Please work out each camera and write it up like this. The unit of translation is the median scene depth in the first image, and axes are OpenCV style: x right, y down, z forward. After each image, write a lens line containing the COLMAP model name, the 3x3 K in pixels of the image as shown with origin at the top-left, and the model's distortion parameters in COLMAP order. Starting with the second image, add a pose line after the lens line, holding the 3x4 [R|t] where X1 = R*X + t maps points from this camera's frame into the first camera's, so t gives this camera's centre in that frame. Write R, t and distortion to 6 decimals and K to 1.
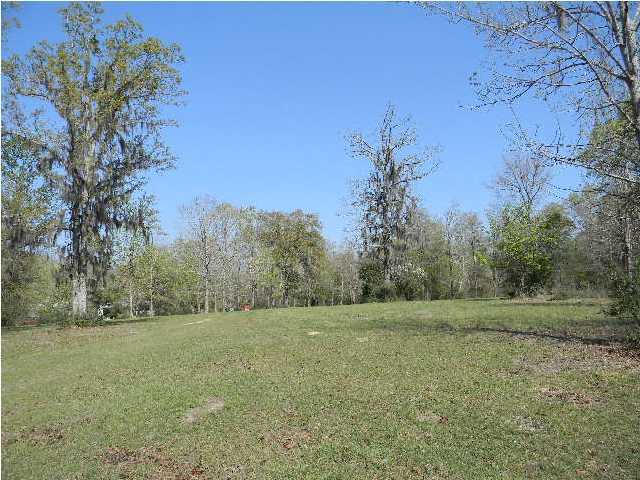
lens RADIAL K [[518.9, 0, 317.0], [0, 518.9, 250.1], [0, 0, 1]] dist [-0.007213, -0.010280]
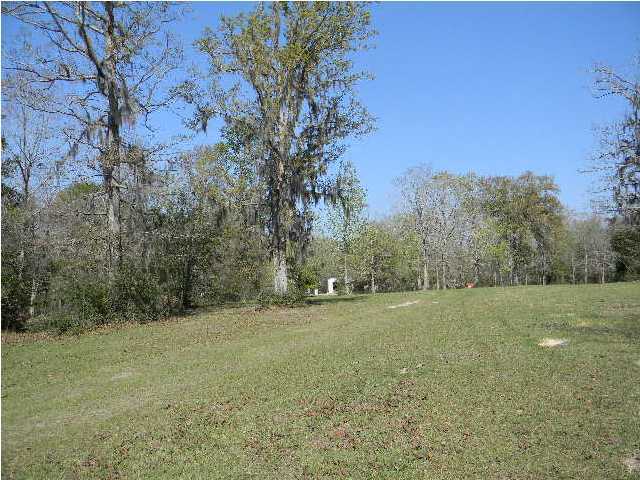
lens RADIAL K [[518.9, 0, 317.0], [0, 518.9, 250.1], [0, 0, 1]] dist [-0.007213, -0.010280]
pose [[0.909381, -0.018978, -0.415531, 0.000413], [0.039018, 0.998446, 0.039791, 0.005053], [0.414130, -0.052398, 0.908708, 0.096976]]
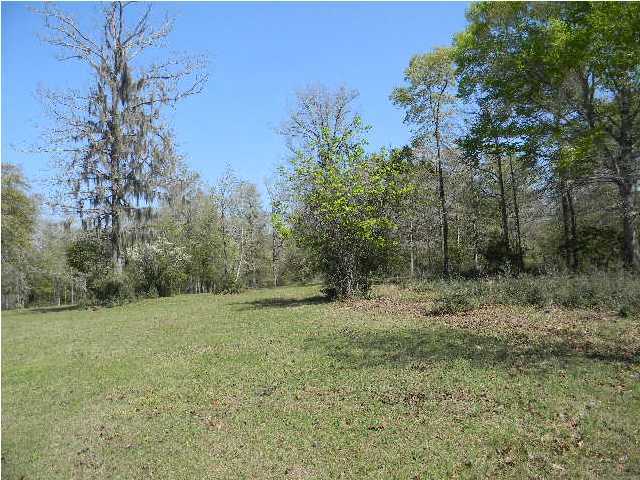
lens RADIAL K [[518.9, 0, 317.0], [0, 518.9, 250.1], [0, 0, 1]] dist [-0.007213, -0.010280]
pose [[0.910450, -0.013647, 0.413393, 0.096597], [-0.001193, 0.999365, 0.035617, 0.015773], [-0.413617, -0.032921, 0.909856, 0.364228]]
